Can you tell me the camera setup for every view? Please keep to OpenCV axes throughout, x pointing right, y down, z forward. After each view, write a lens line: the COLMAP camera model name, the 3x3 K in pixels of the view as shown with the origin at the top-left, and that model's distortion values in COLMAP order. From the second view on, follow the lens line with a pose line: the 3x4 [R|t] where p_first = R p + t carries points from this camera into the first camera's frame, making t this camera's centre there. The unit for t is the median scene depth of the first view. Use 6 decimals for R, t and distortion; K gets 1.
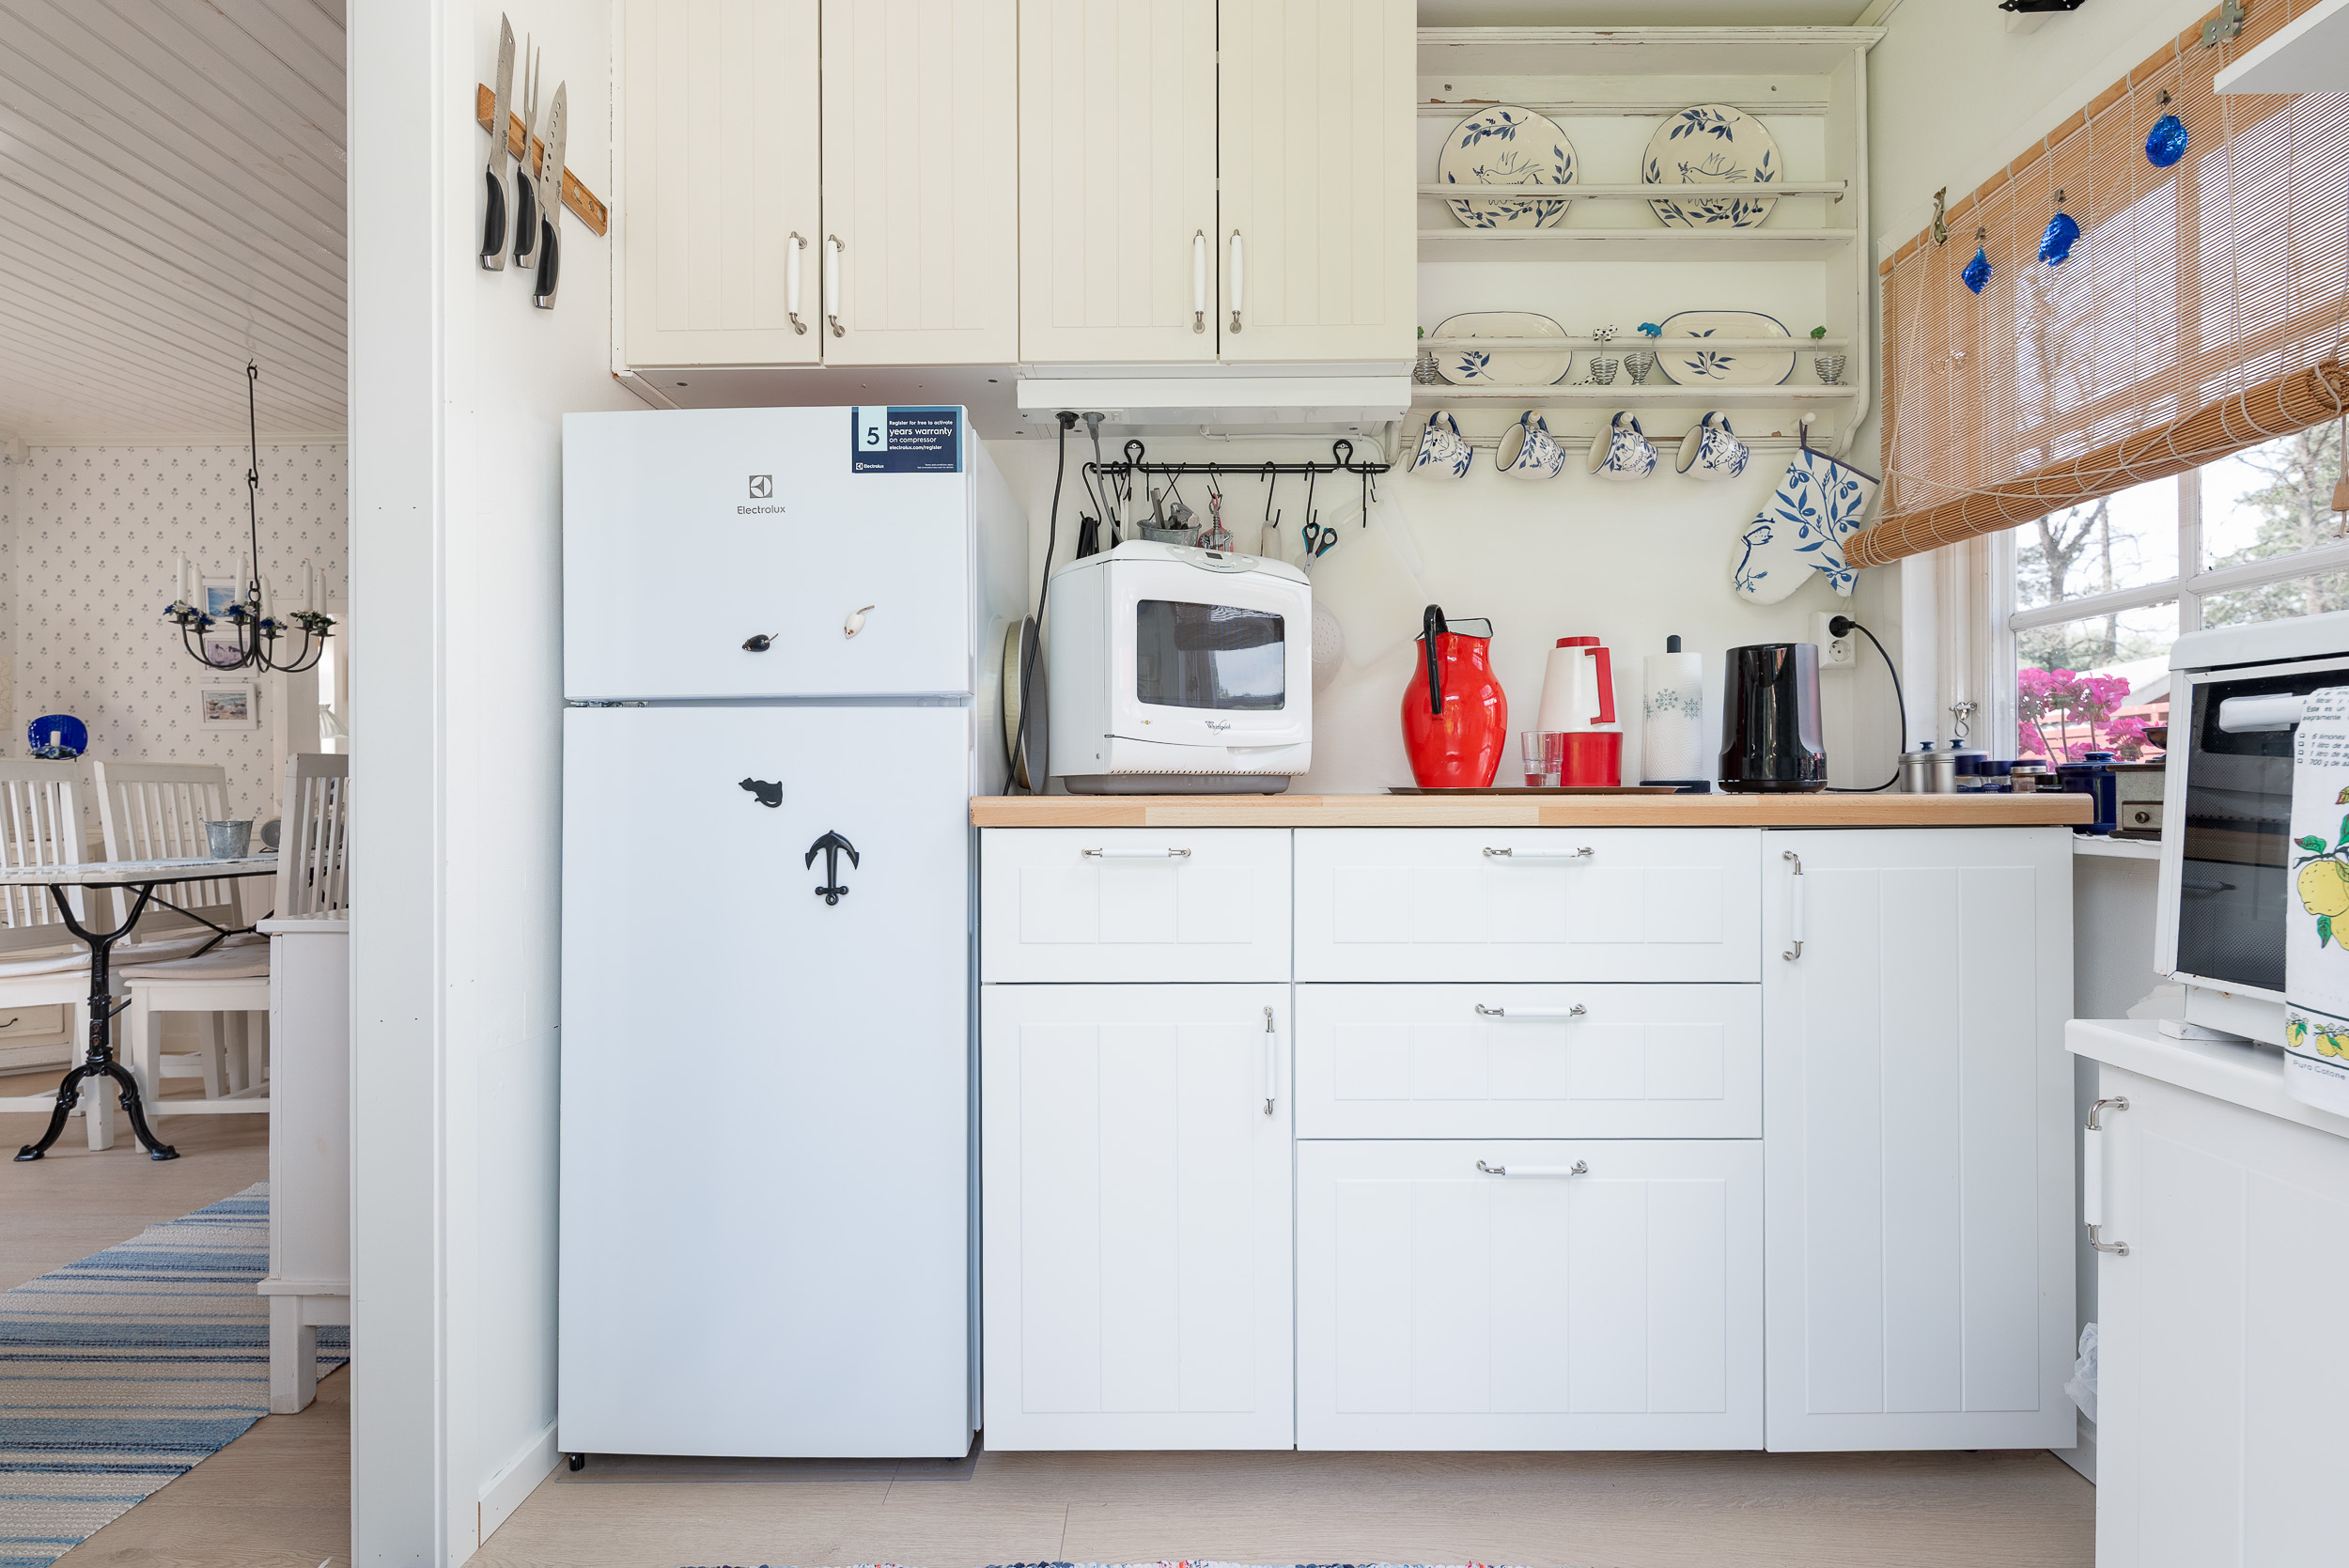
lens RADIAL K [[1116.7, 0, 1162.1], [0, 1116.7, 794.1], [0, 0, 1]] dist [0.003236, -0.000730]
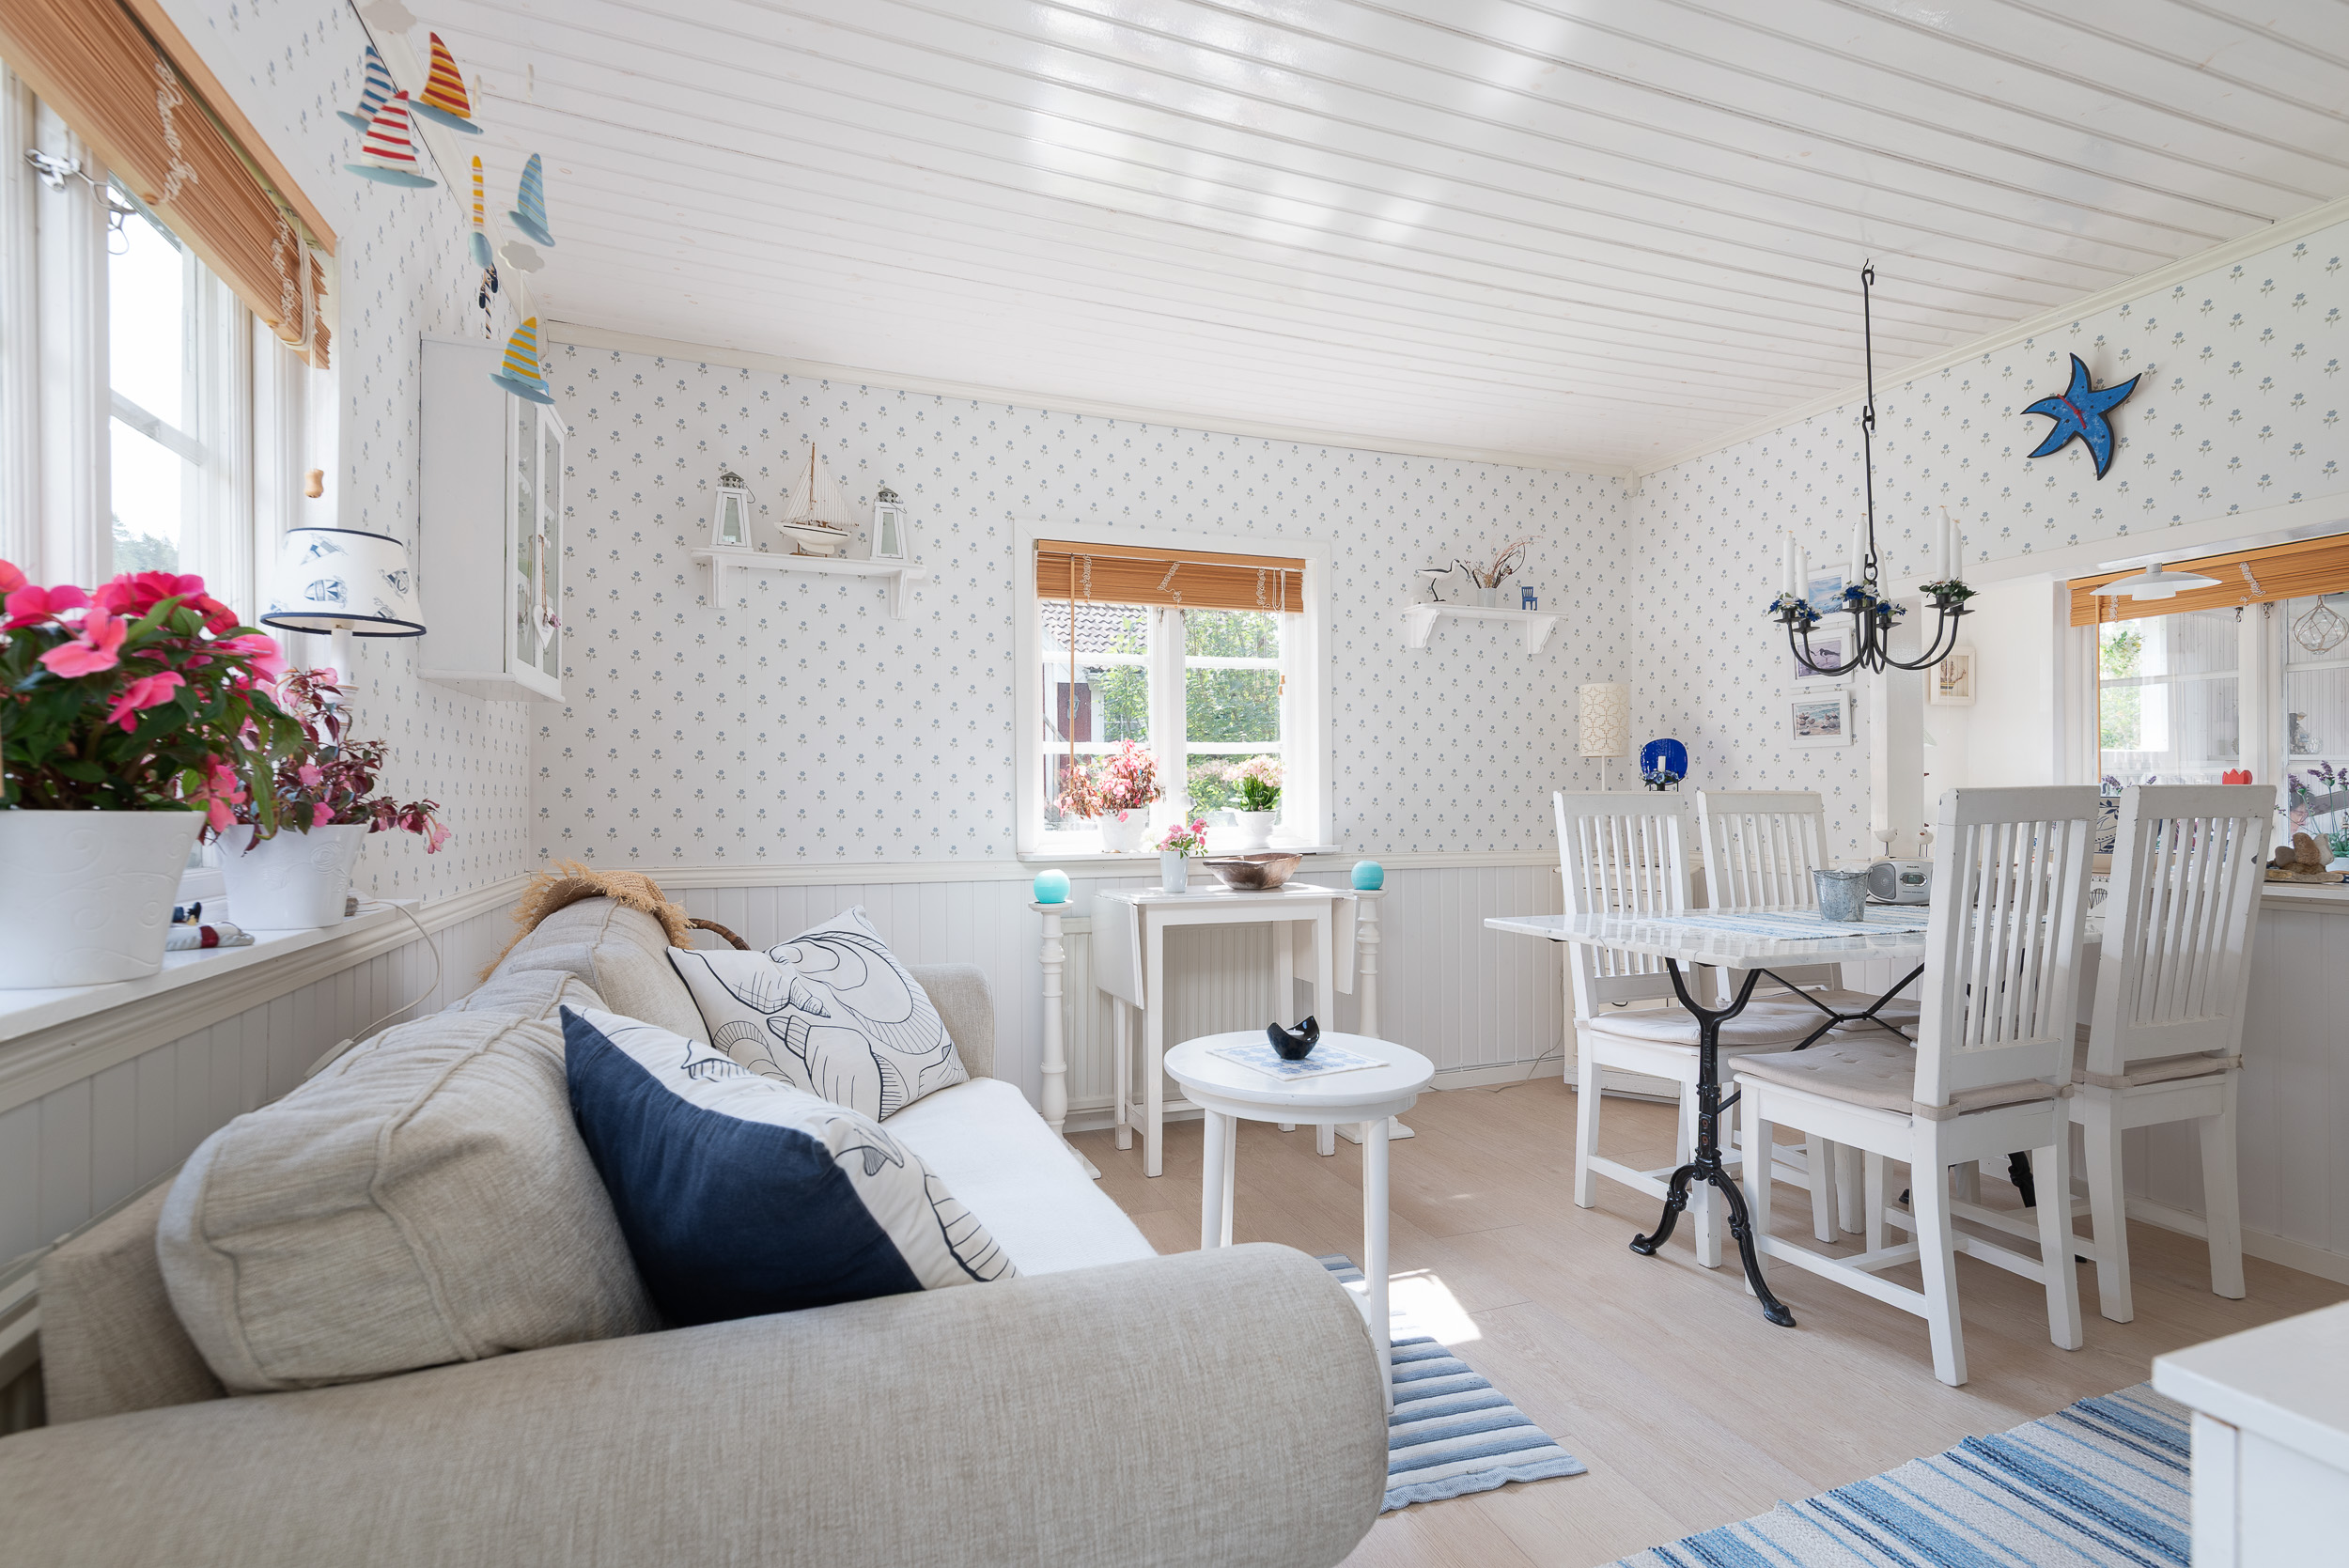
lens RADIAL K [[1116.7, 0, 1160.1], [0, 1116.7, 789.6], [0, 0, 1]] dist [0.003236, -0.000730]
pose [[0.365246, -0.001952, -0.930909, -0.332139], [0.000326, 0.999998, -0.001969, -0.034960], [0.930911, 0.000415, 0.365246, 0.326215]]
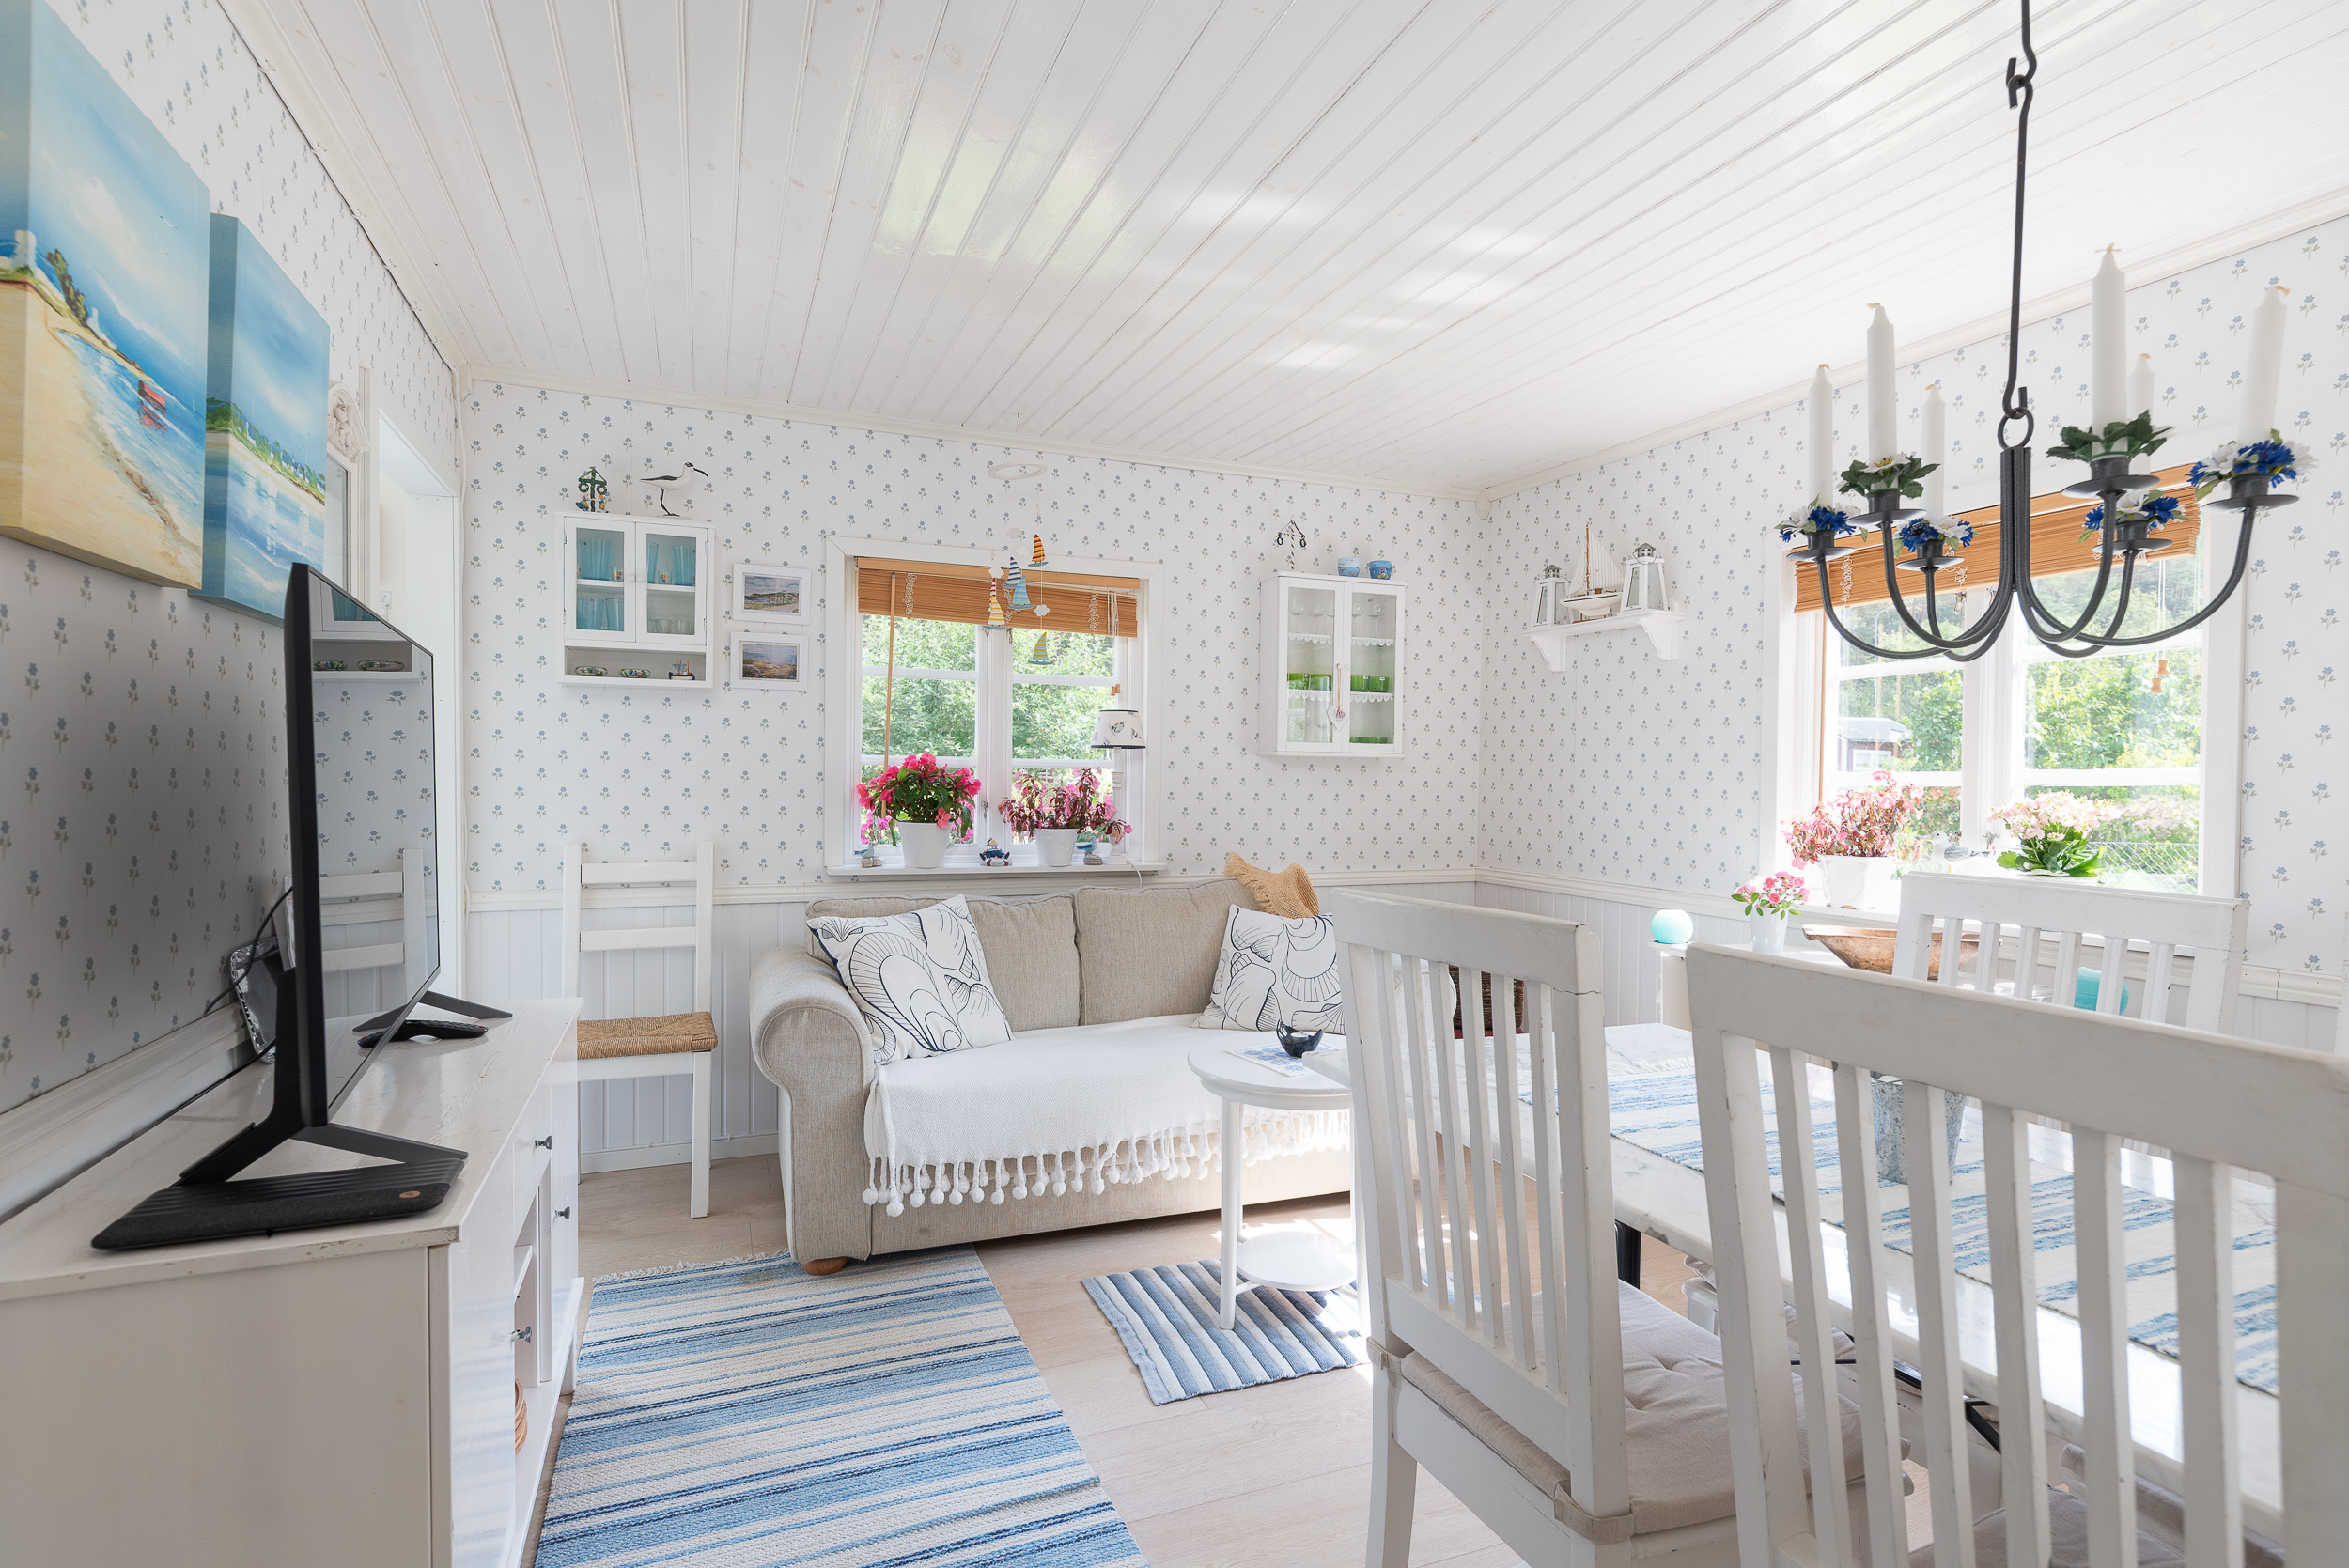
lens RADIAL K [[1116.7, 0, 1173.1], [0, 1116.7, 777.7], [0, 0, 1]] dist [0.003236, -0.000730]
pose [[-0.919733, -0.001115, -0.392542, -0.642523], [-0.003299, 0.999983, 0.004891, -0.121331], [0.392530, 0.005794, -0.919721, 2.048977]]
